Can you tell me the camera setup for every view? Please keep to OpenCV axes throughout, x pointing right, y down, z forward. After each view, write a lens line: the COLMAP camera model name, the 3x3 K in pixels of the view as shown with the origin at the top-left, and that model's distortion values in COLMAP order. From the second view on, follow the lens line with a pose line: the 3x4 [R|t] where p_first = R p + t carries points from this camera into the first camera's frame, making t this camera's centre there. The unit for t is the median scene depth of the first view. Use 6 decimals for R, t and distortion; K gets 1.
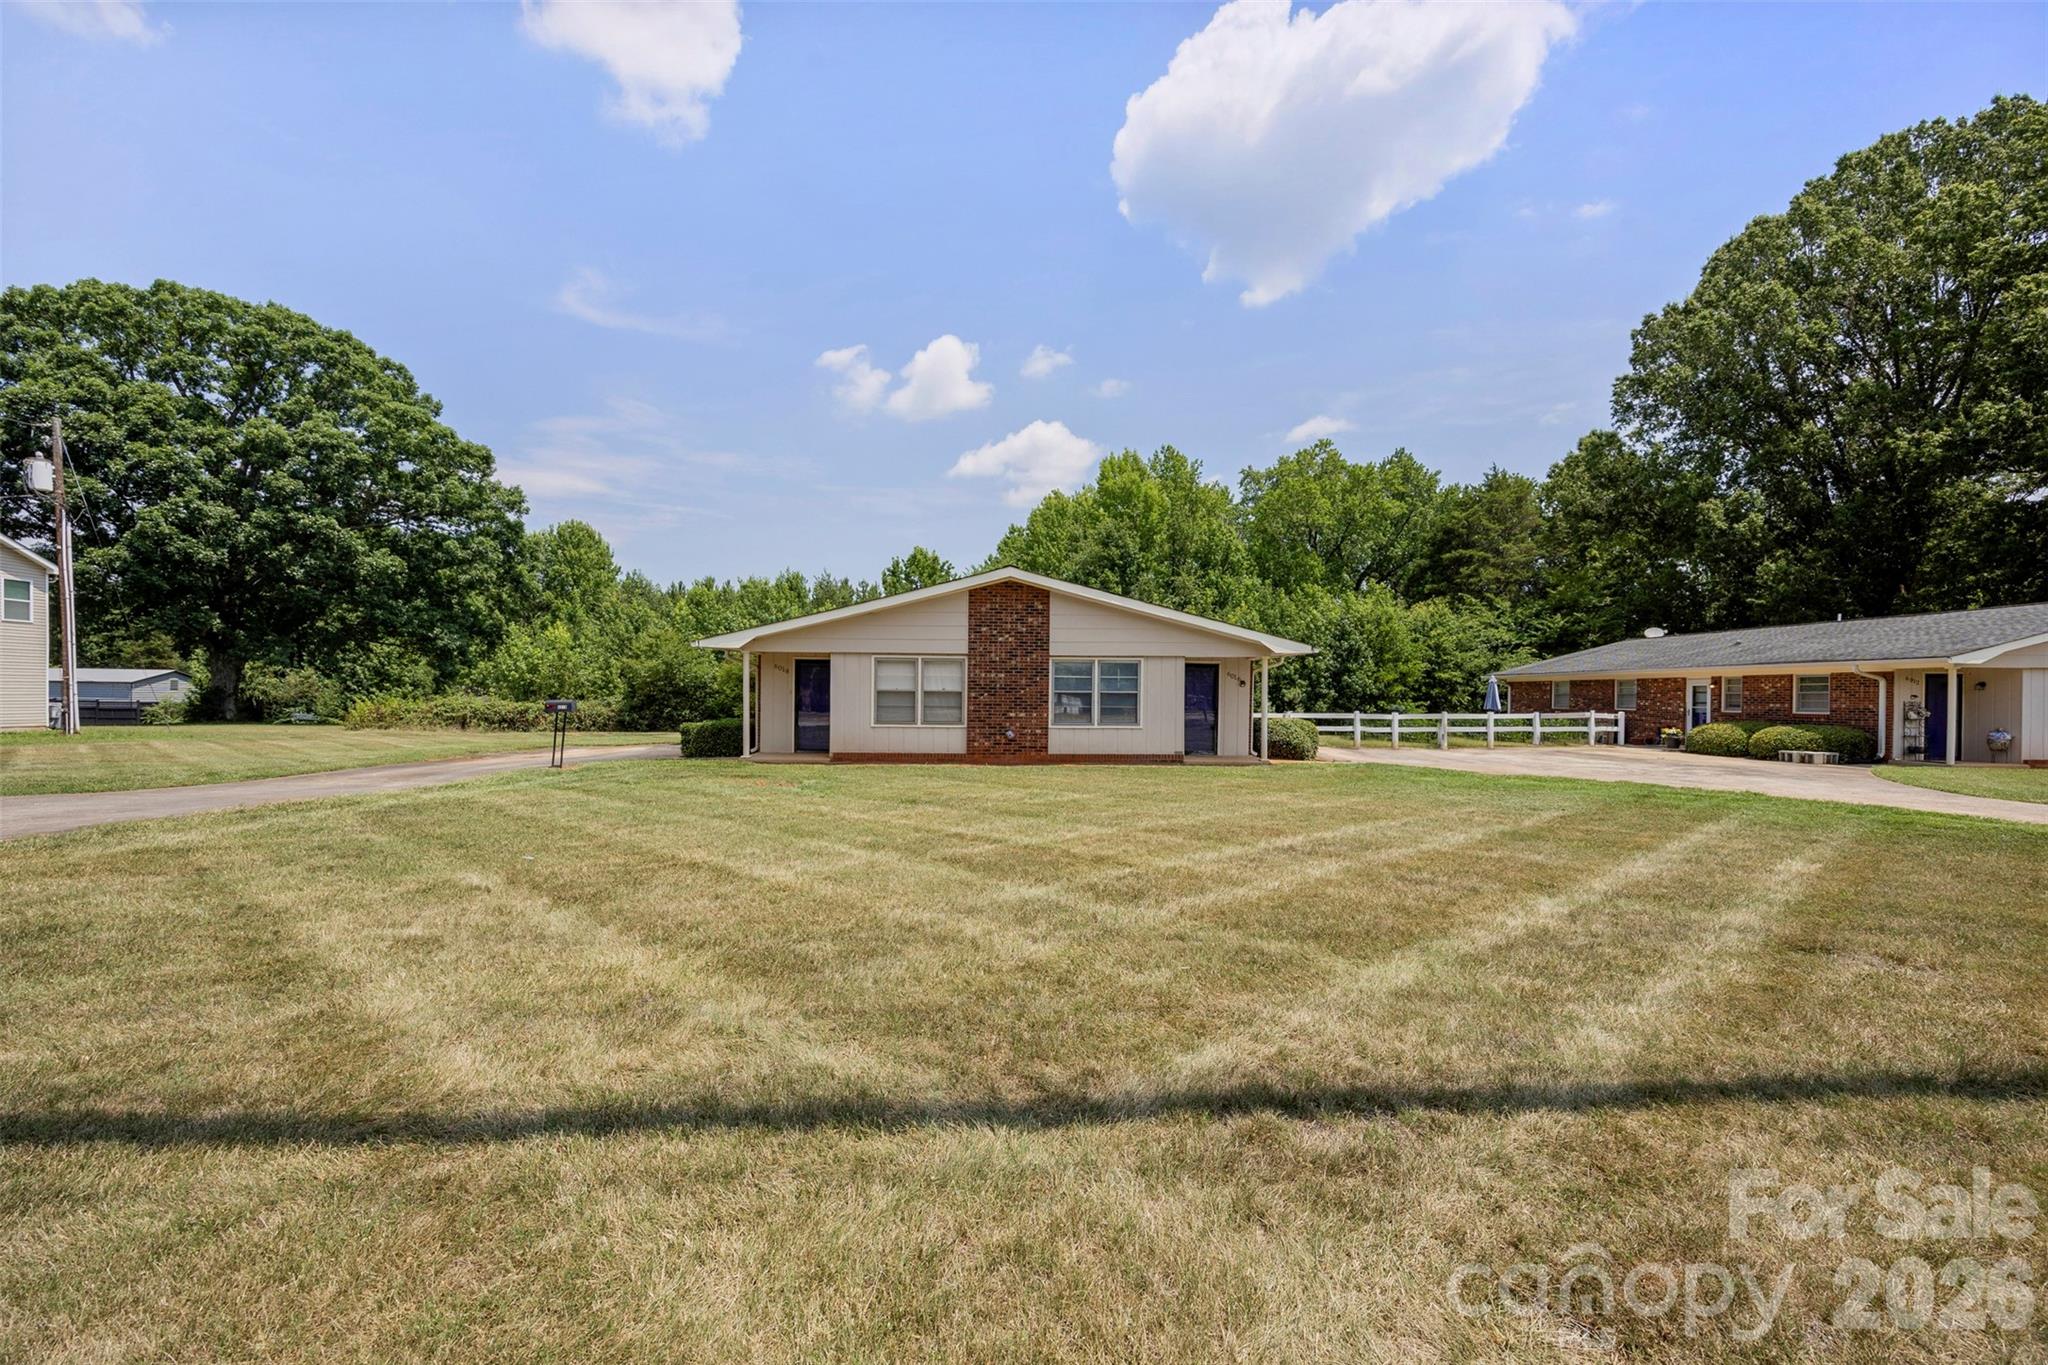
lens RADIAL K [[787.6, 0, 1033.3], [0, 787.6, 711.9], [0, 0, 1]] dist [-0.000741, -0.001016]
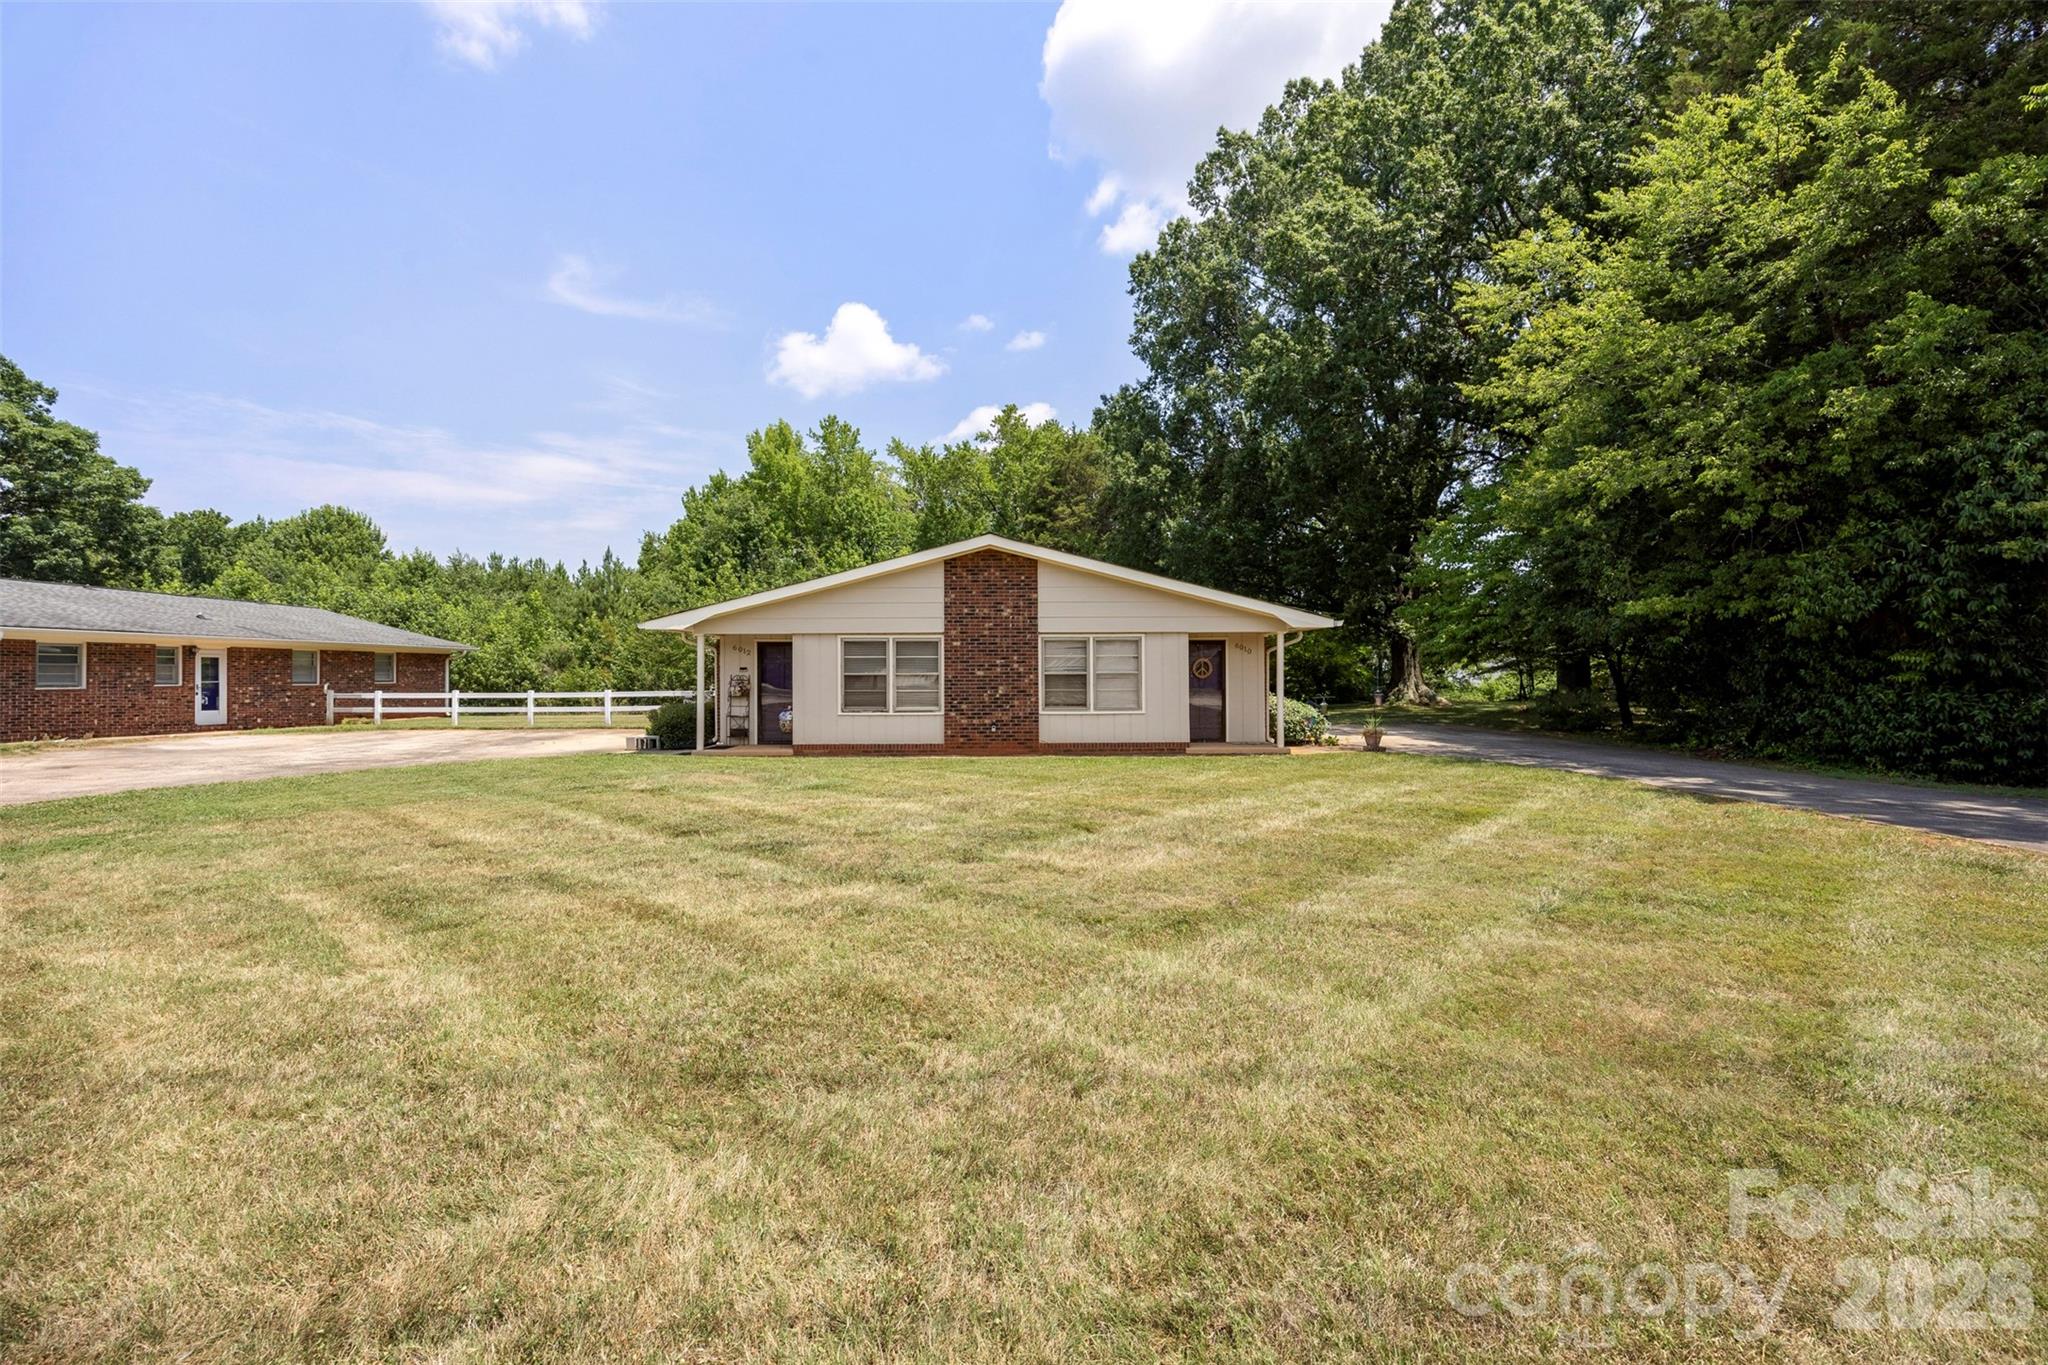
lens RADIAL K [[787.6, 0, 1042.4], [0, 787.6, 668.4], [0, 0, 1]] dist [-0.000741, -0.001016]
pose [[0.999359, -0.013681, -0.033096, 0.943143], [0.012895, 0.999633, -0.023843, 0.003602], [0.033410, 0.023401, 0.999168, 0.096581]]
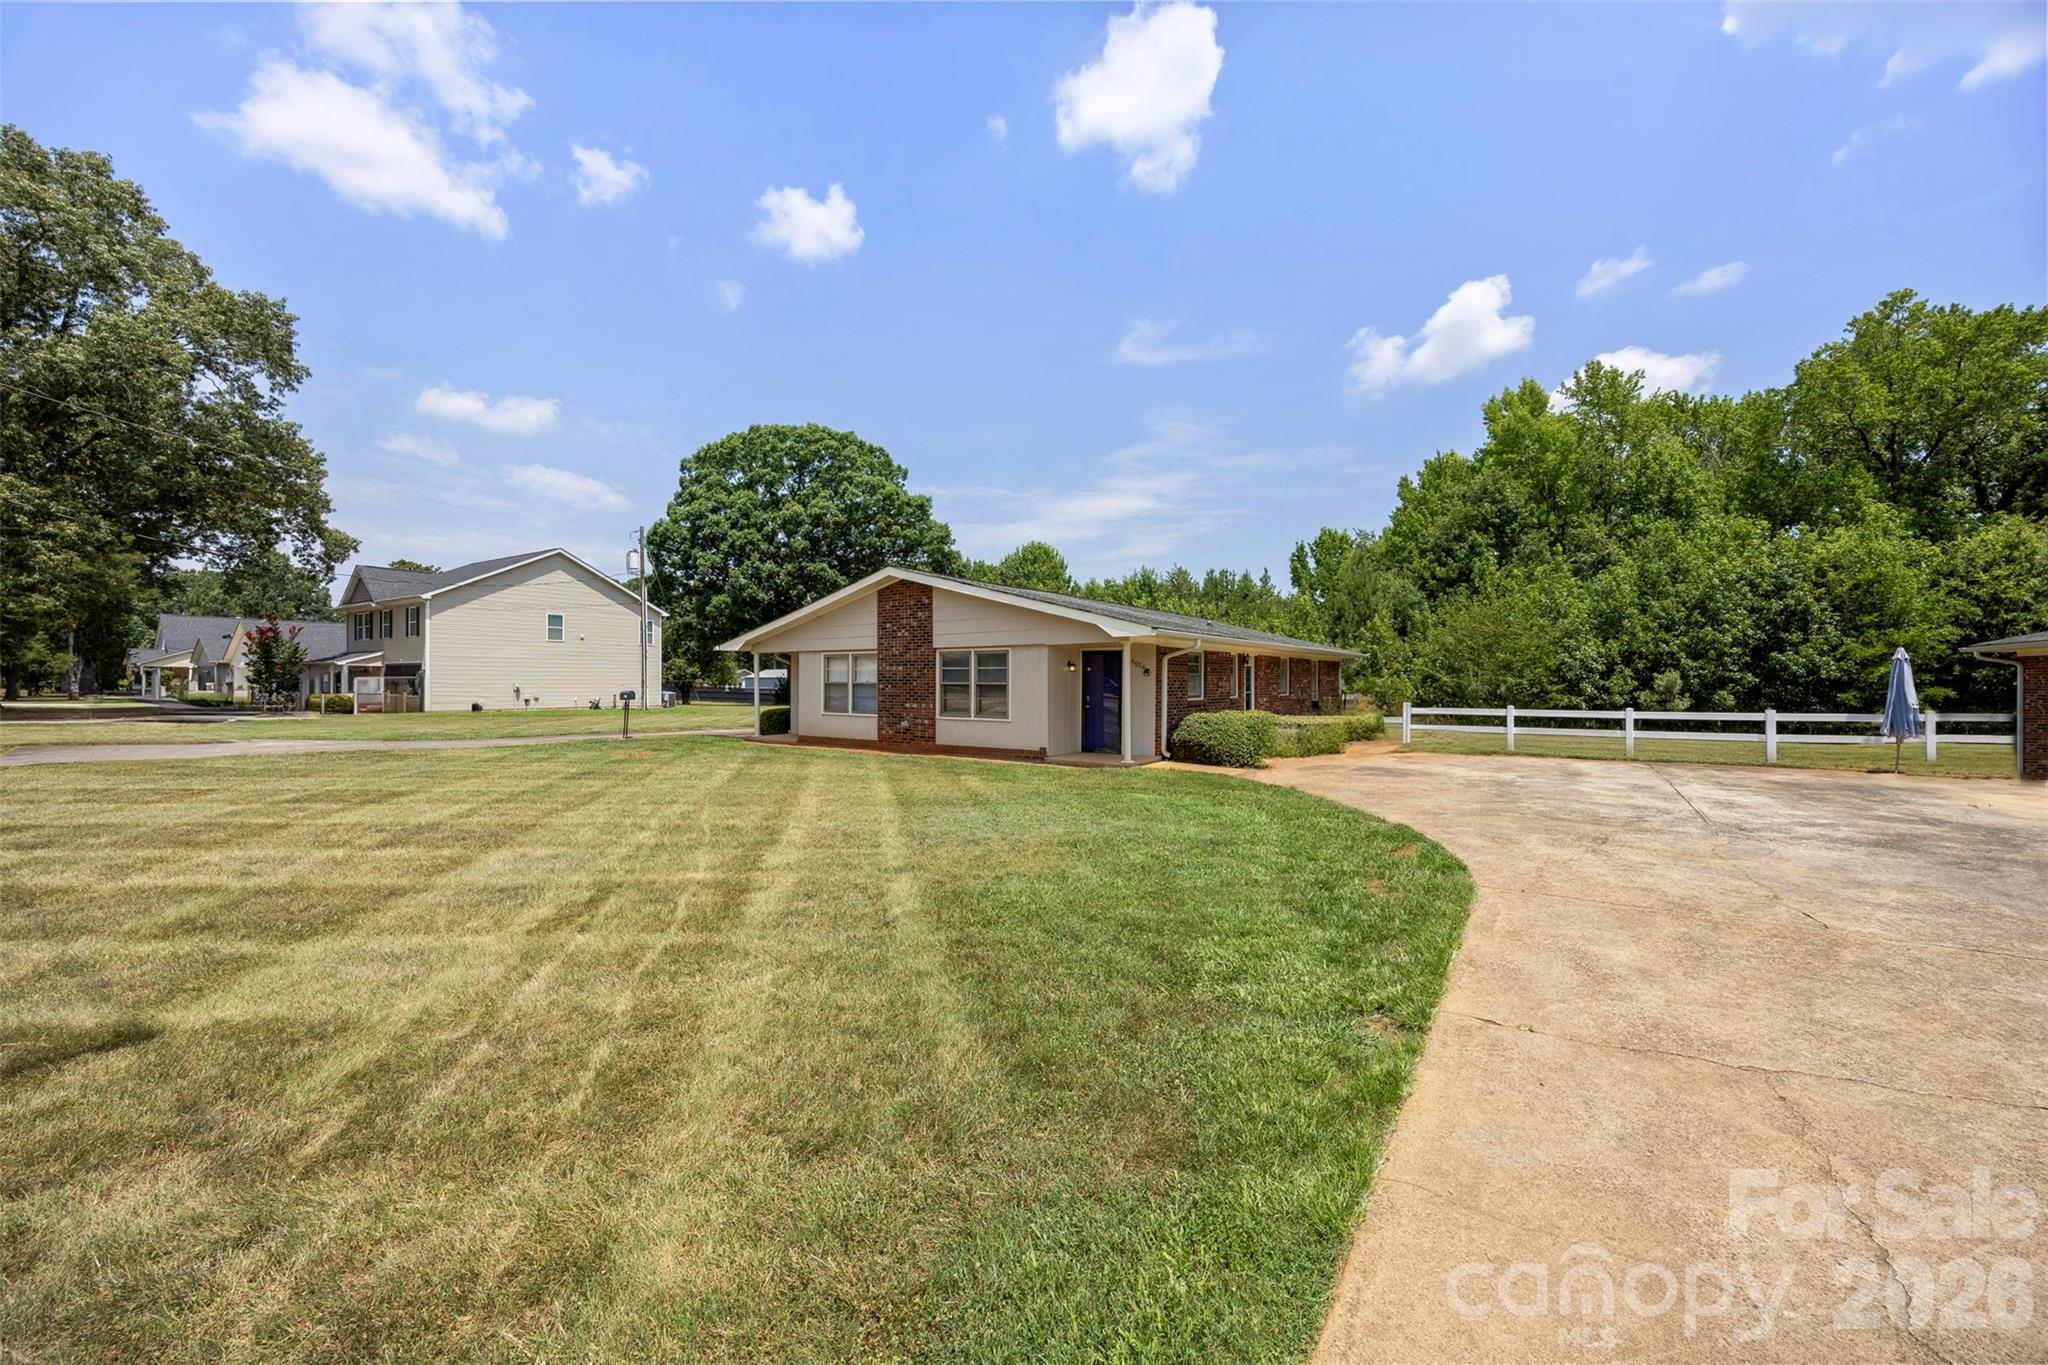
lens RADIAL K [[787.6, 0, 1040.4], [0, 787.6, 673.1], [0, 0, 1]] dist [-0.000741, -0.001016]
pose [[0.800565, -0.015140, -0.599055, 0.419680], [-0.007085, 0.999372, -0.034725, -0.002406], [0.599205, 0.032044, 0.799954, 0.147402]]
